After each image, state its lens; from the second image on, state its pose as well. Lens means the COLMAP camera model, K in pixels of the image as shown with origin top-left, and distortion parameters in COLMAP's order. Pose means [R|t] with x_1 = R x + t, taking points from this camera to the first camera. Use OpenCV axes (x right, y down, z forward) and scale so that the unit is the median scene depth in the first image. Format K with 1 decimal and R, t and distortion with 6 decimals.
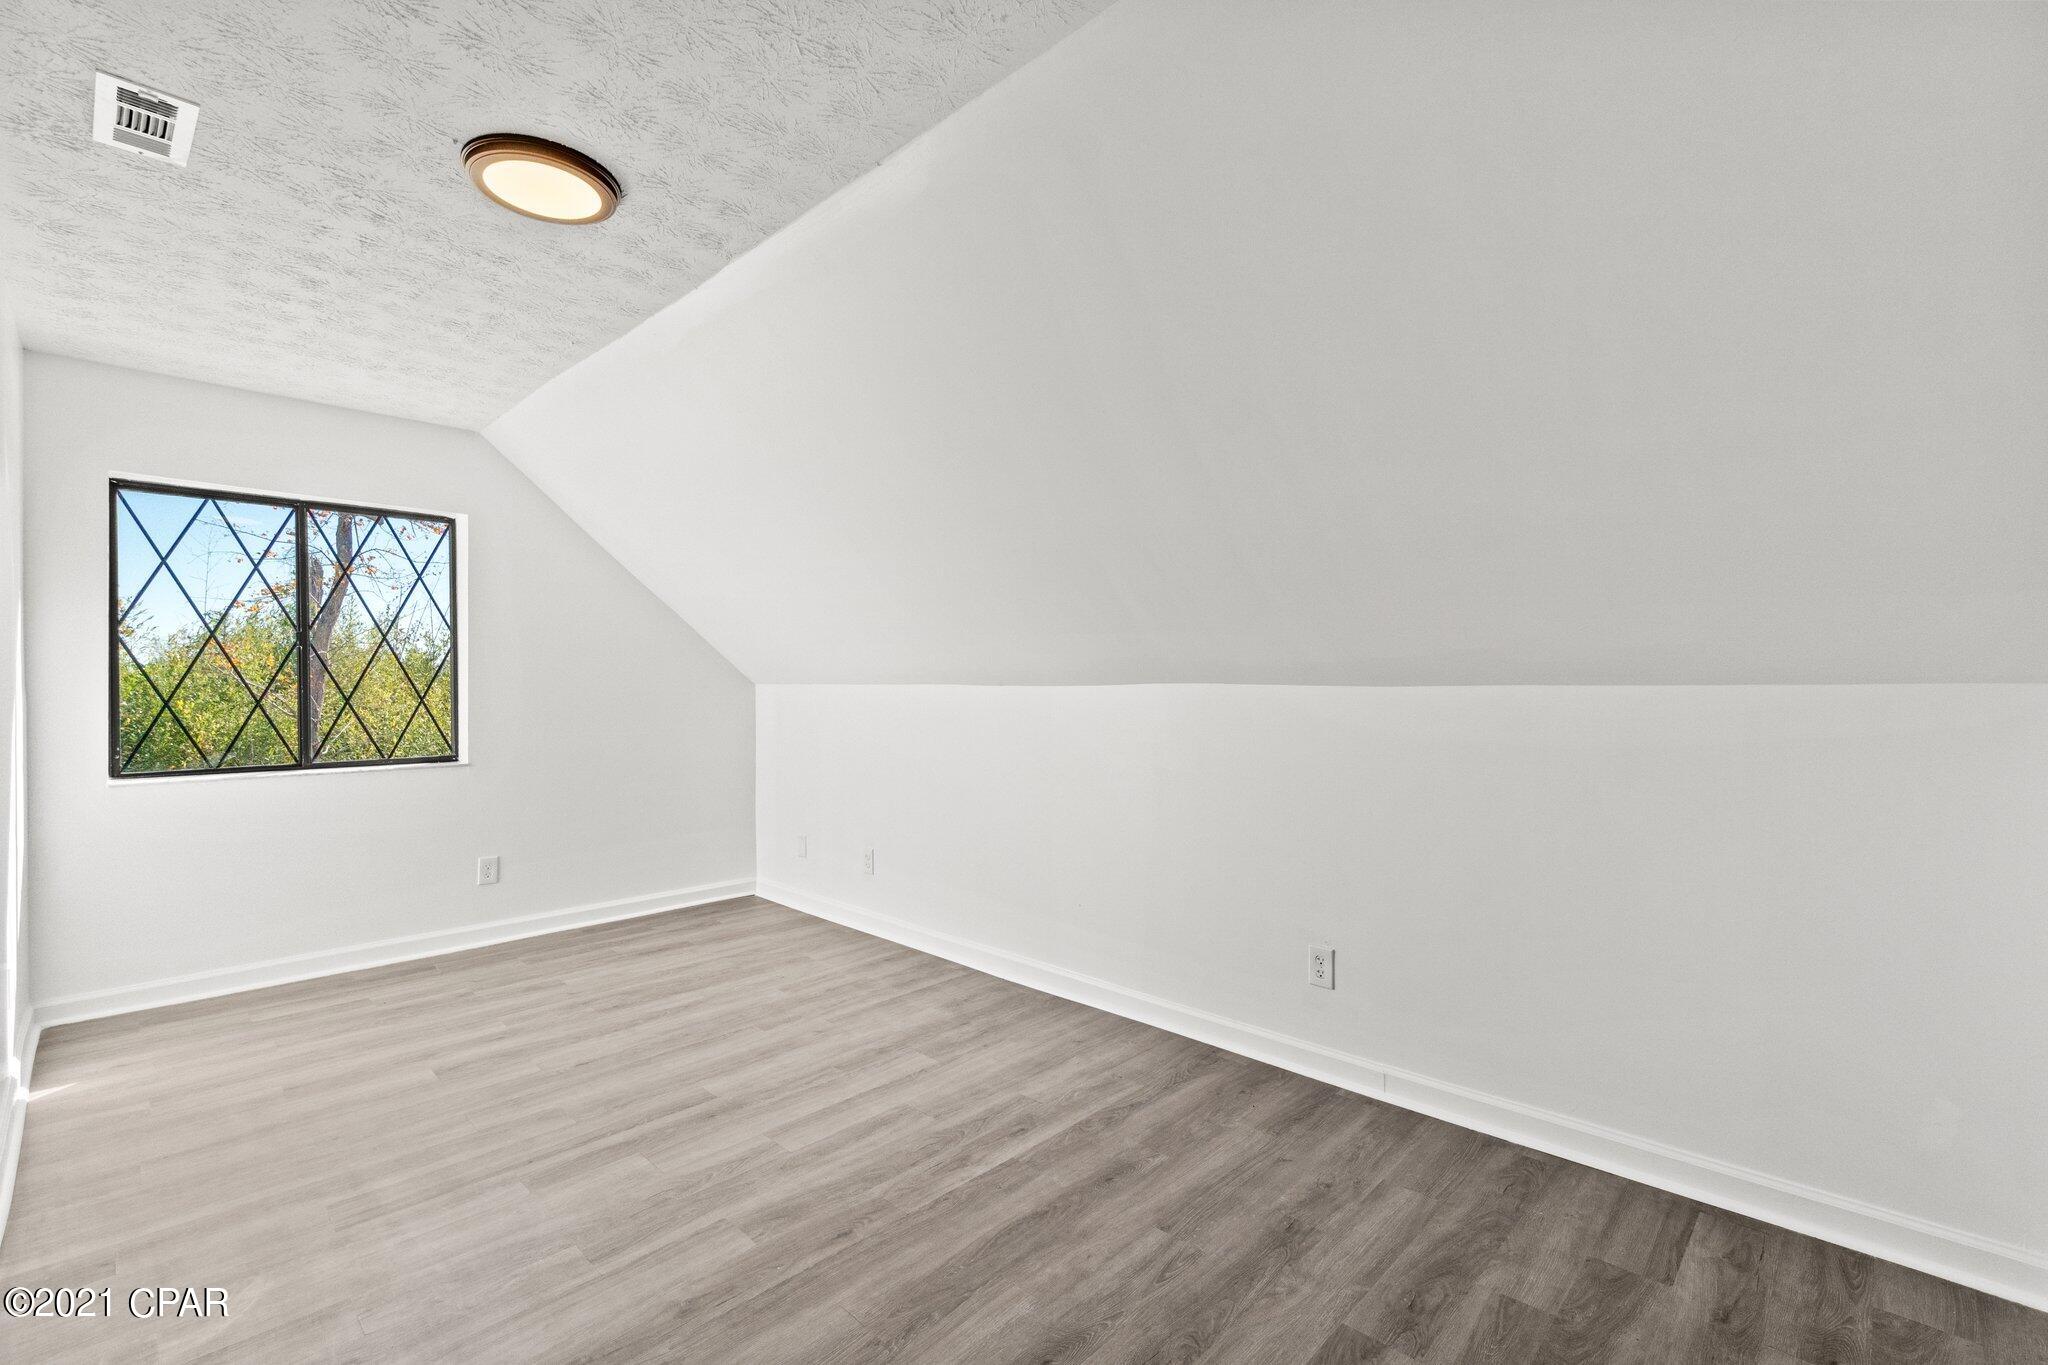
lens RADIAL K [[882.0, 0, 1030.5], [0, 882.0, 684.8], [0, 0, 1]] dist [-0.002649, 0.000125]
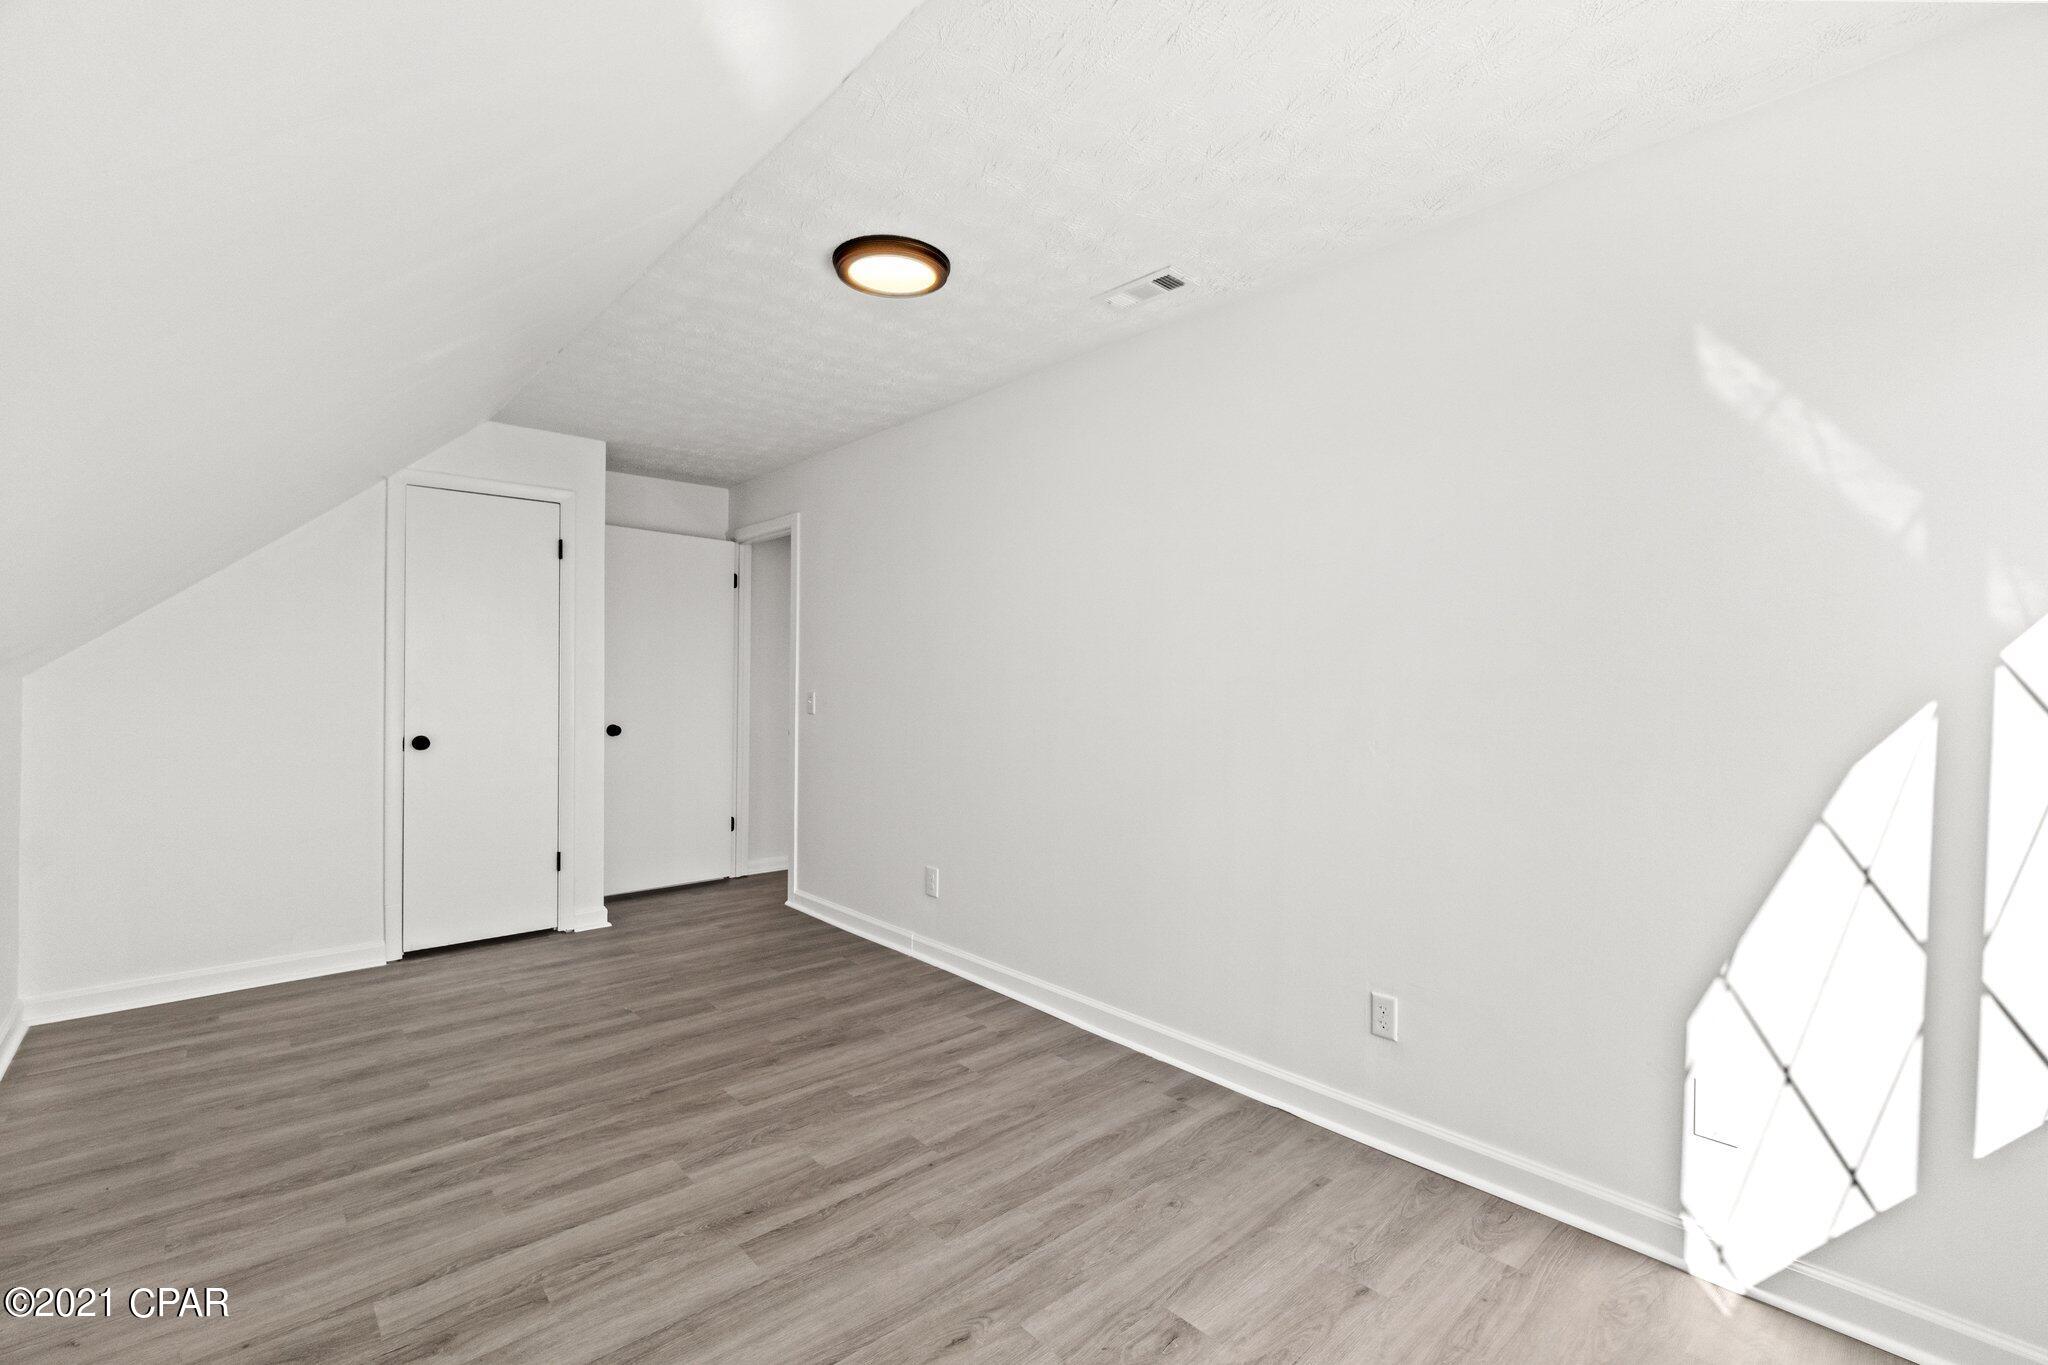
lens RADIAL K [[882.0, 0, 1030.5], [0, 882.0, 684.8], [0, 0, 1]] dist [-0.002649, 0.000125]
pose [[-0.997638, -0.003389, 0.068614, -0.736761], [-0.003296, 0.999993, 0.001473, 0.002058], [-0.068619, 0.001243, -0.997642, 1.954510]]
